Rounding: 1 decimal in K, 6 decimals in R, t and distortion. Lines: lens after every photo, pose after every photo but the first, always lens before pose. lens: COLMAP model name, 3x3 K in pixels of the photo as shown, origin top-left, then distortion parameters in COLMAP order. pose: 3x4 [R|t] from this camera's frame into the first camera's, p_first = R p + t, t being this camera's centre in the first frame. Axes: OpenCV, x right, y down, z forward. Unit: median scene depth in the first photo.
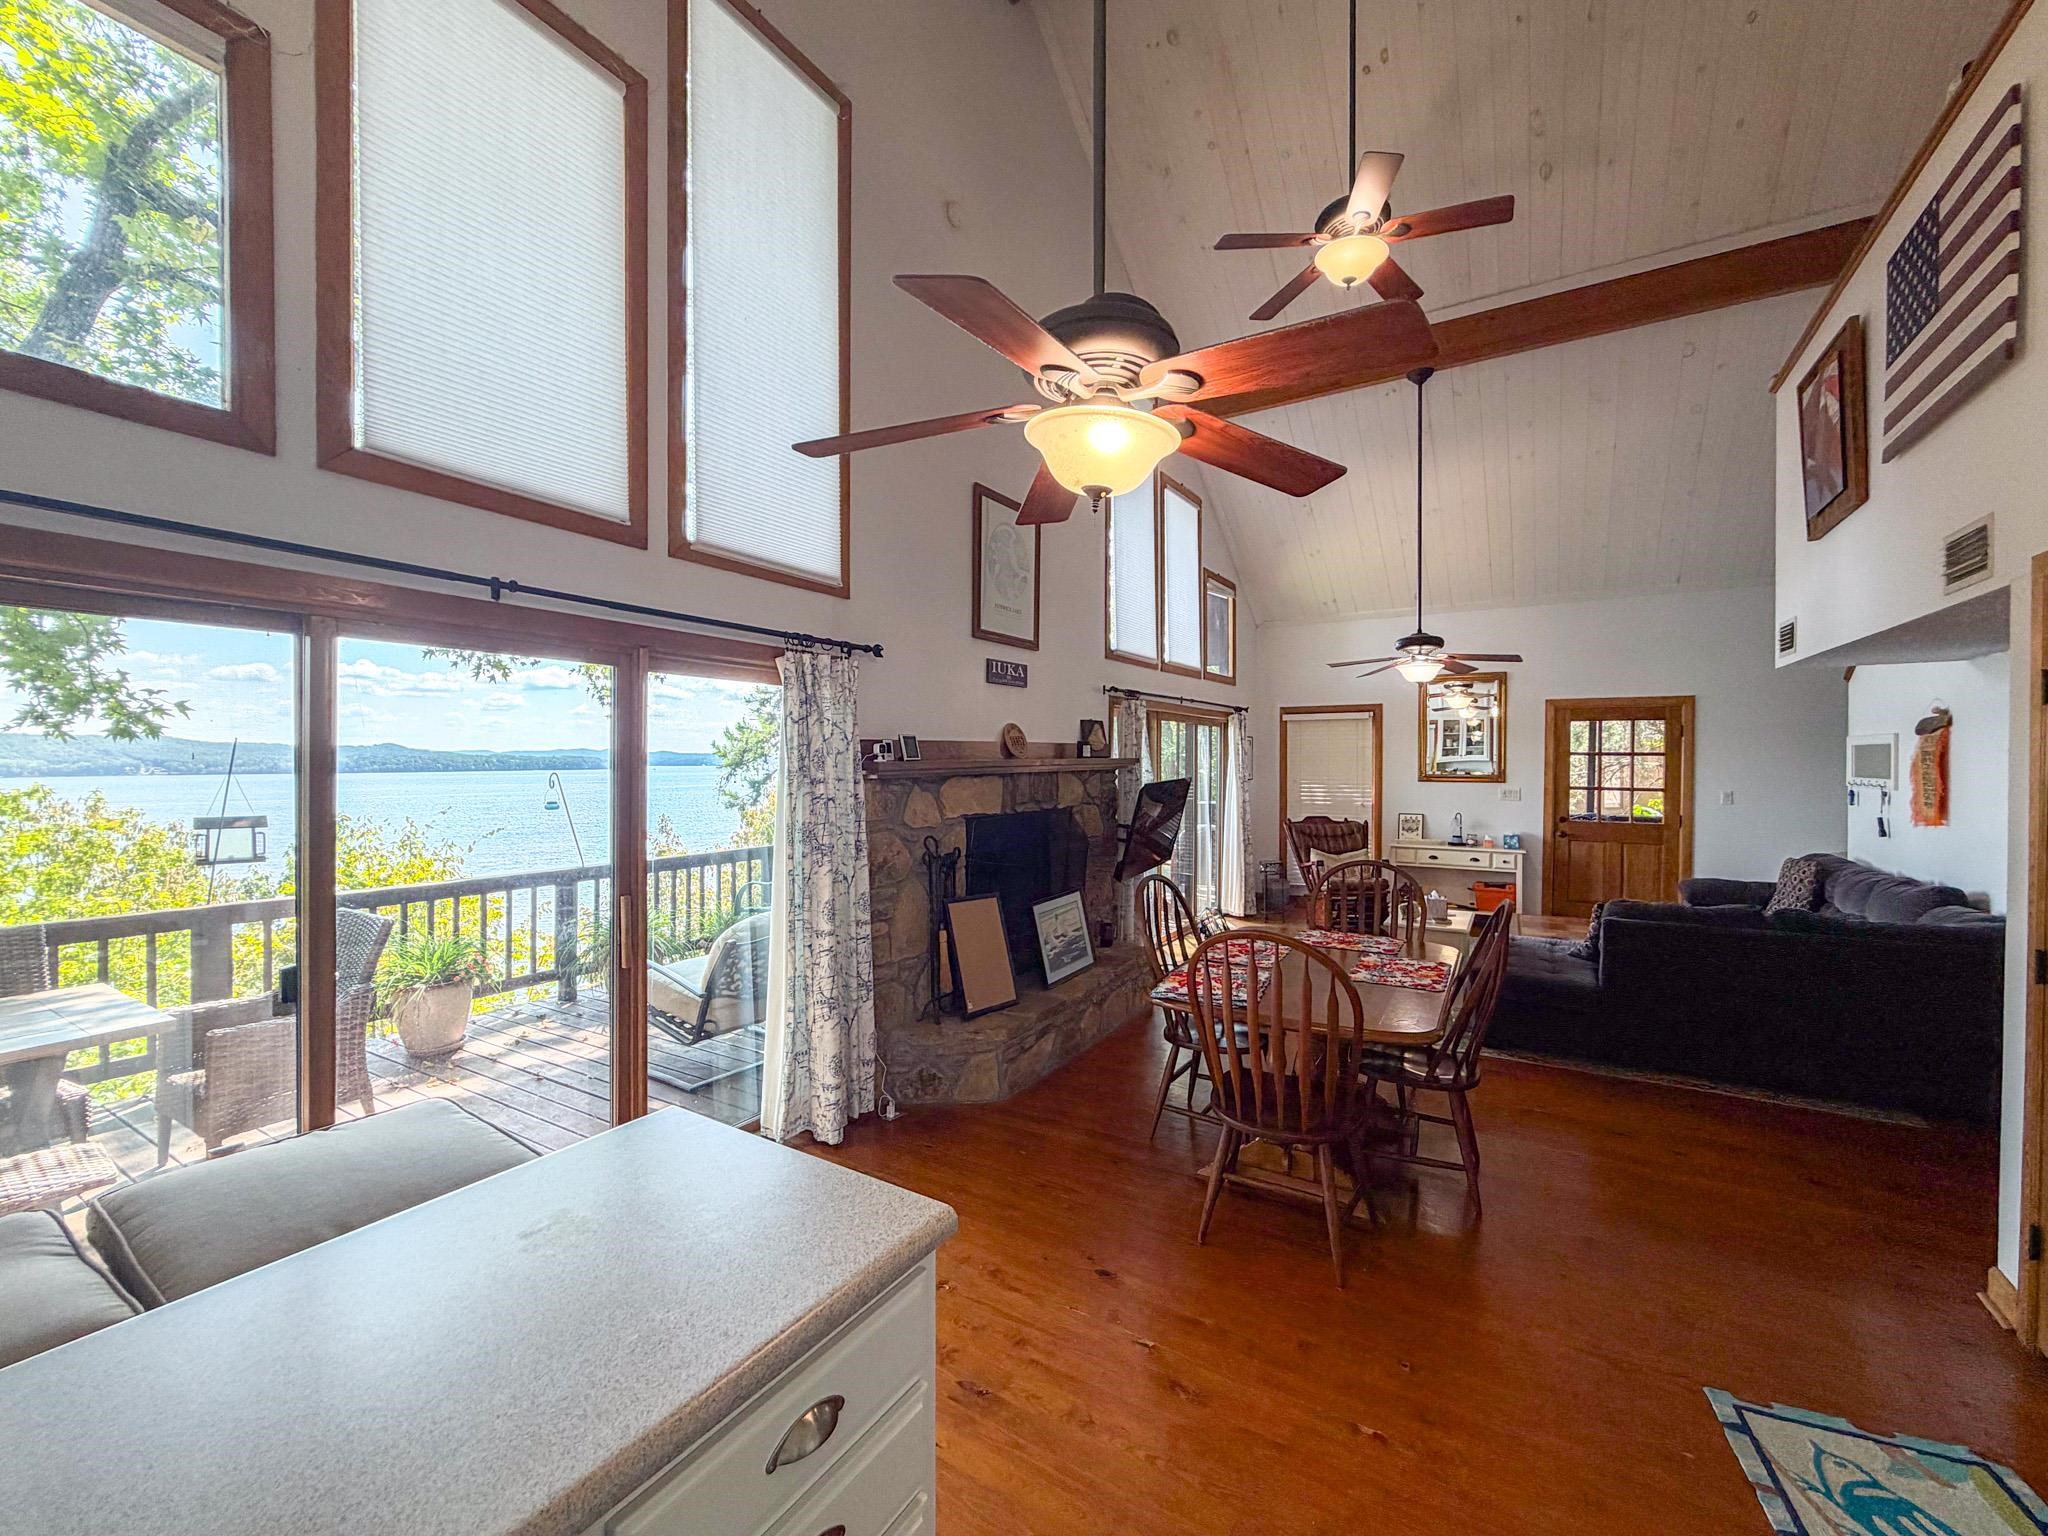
lens RADIAL K [[835.2, 0, 1014.2], [0, 835.2, 767.2], [0, 0, 1]] dist [-0.000003, -0.000131]
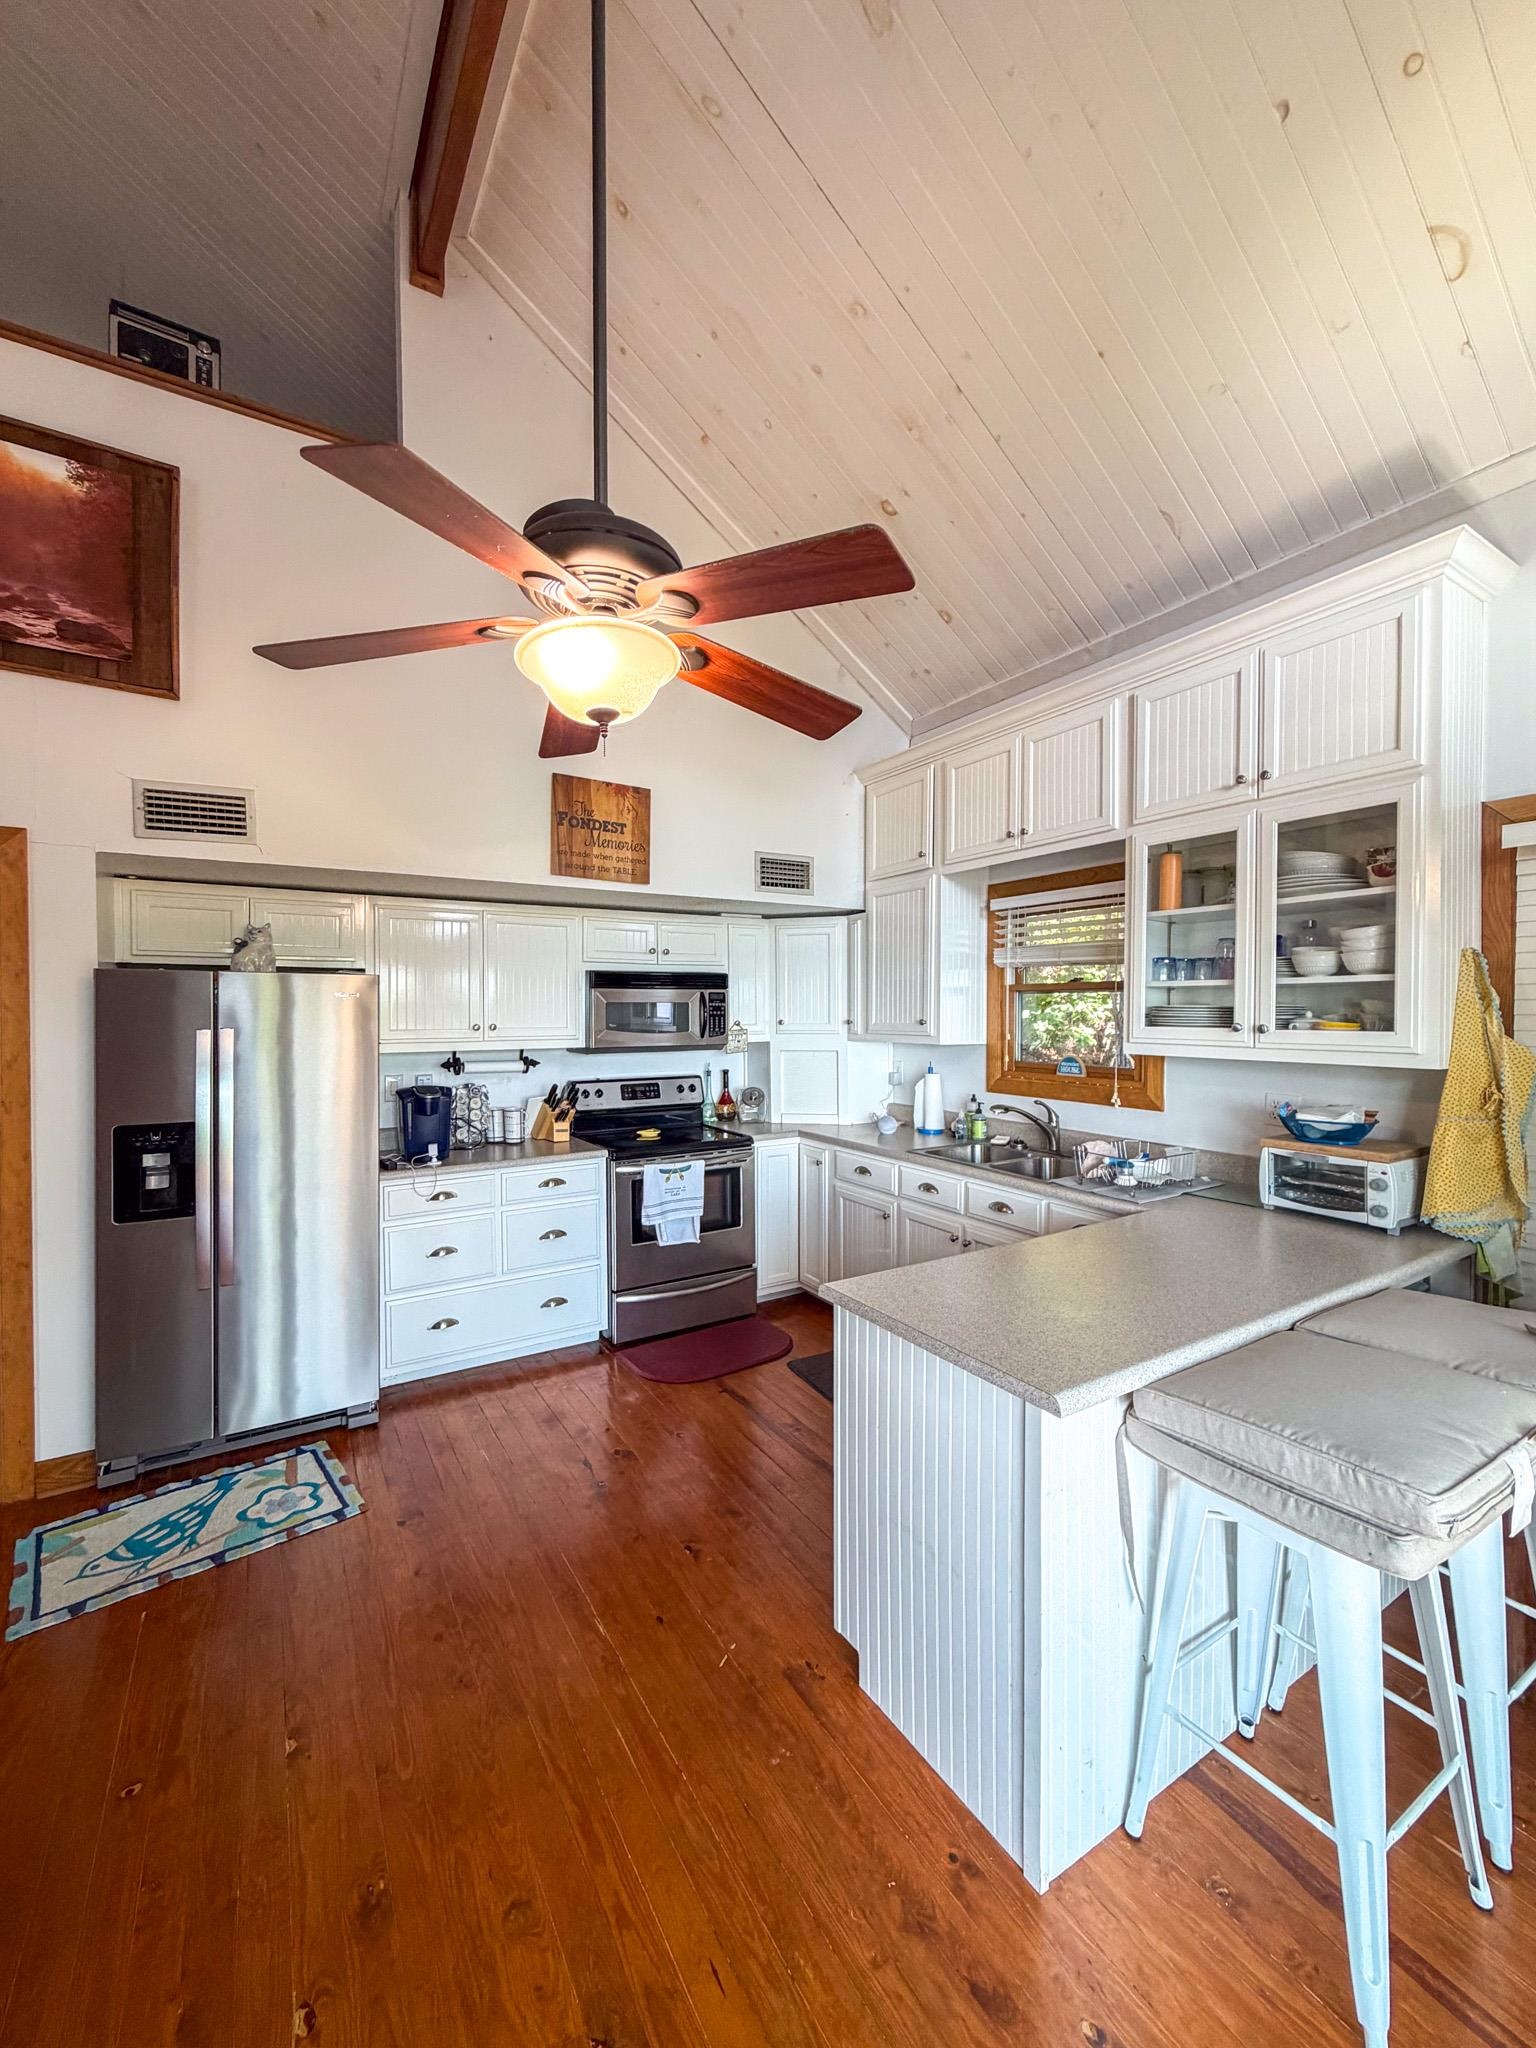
lens RADIAL K [[835.2, 0, 783.6], [0, 835.2, 1015.7], [0, 0, 1]] dist [-0.000003, -0.000131]
pose [[-0.901232, -0.004697, 0.433311, -0.116660], [0.004838, 0.999770, 0.020901, -0.001839], [-0.433310, 0.020933, -0.901002, 0.411774]]
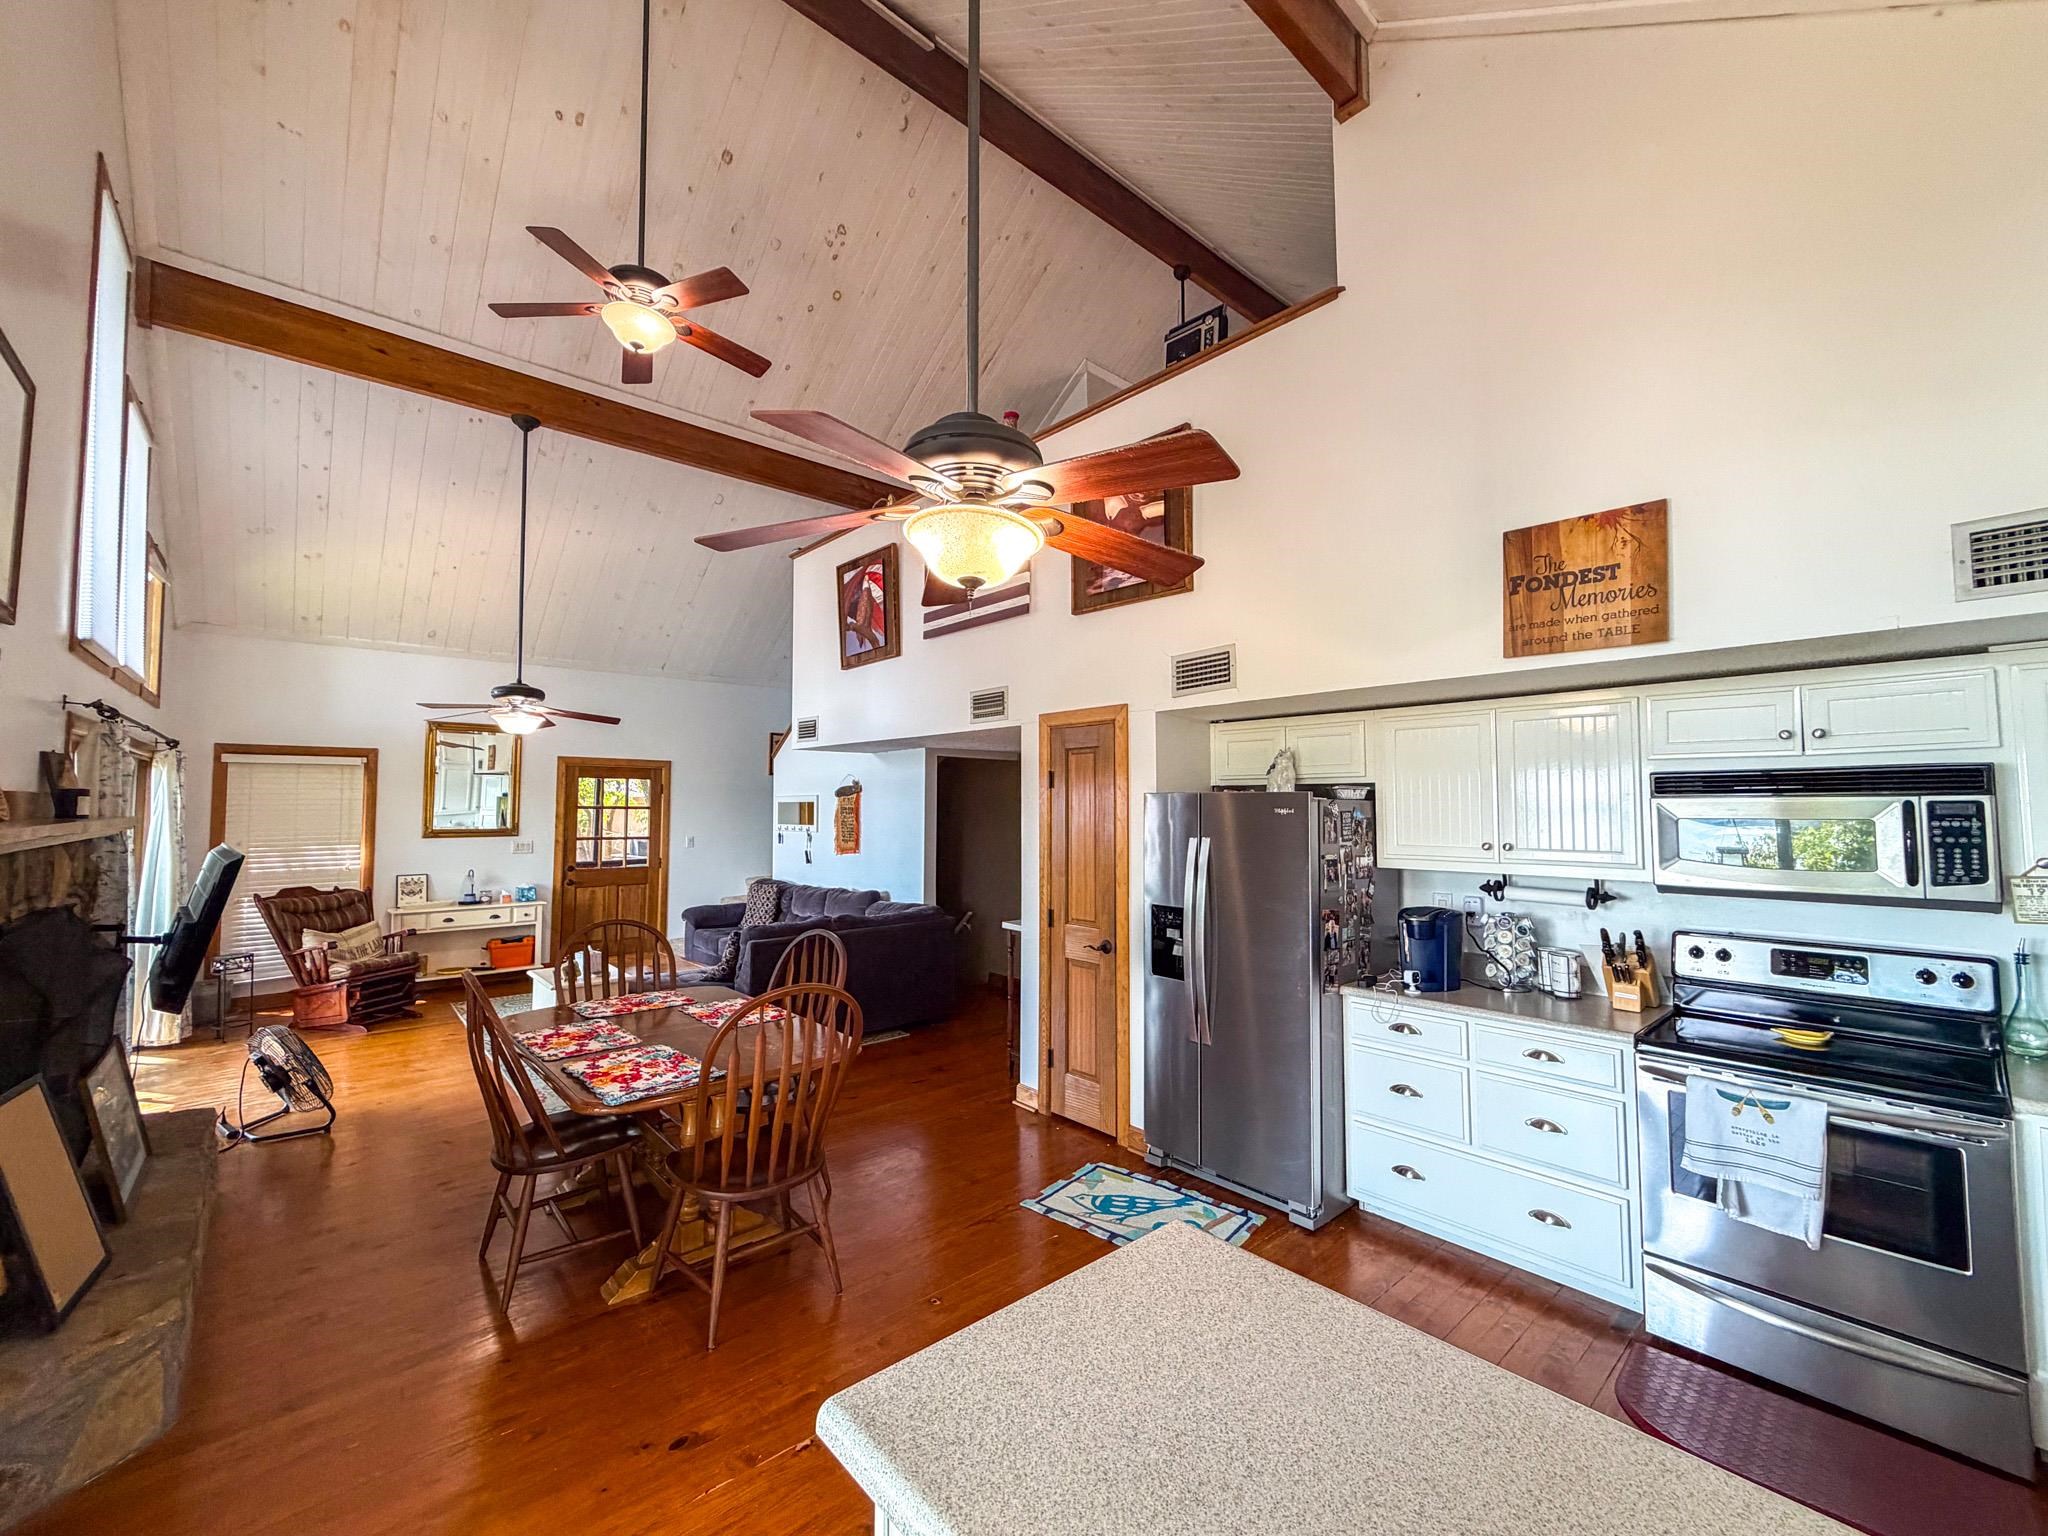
lens RADIAL K [[835.2, 0, 1011.1], [0, 835.2, 767.9], [0, 0, 1]] dist [-0.000003, -0.000131]
pose [[0.291322, 0.045399, 0.955547, -0.216054], [0.010652, 0.998657, -0.050695, -0.006495], [-0.956566, 0.024947, 0.290447, 0.146055]]
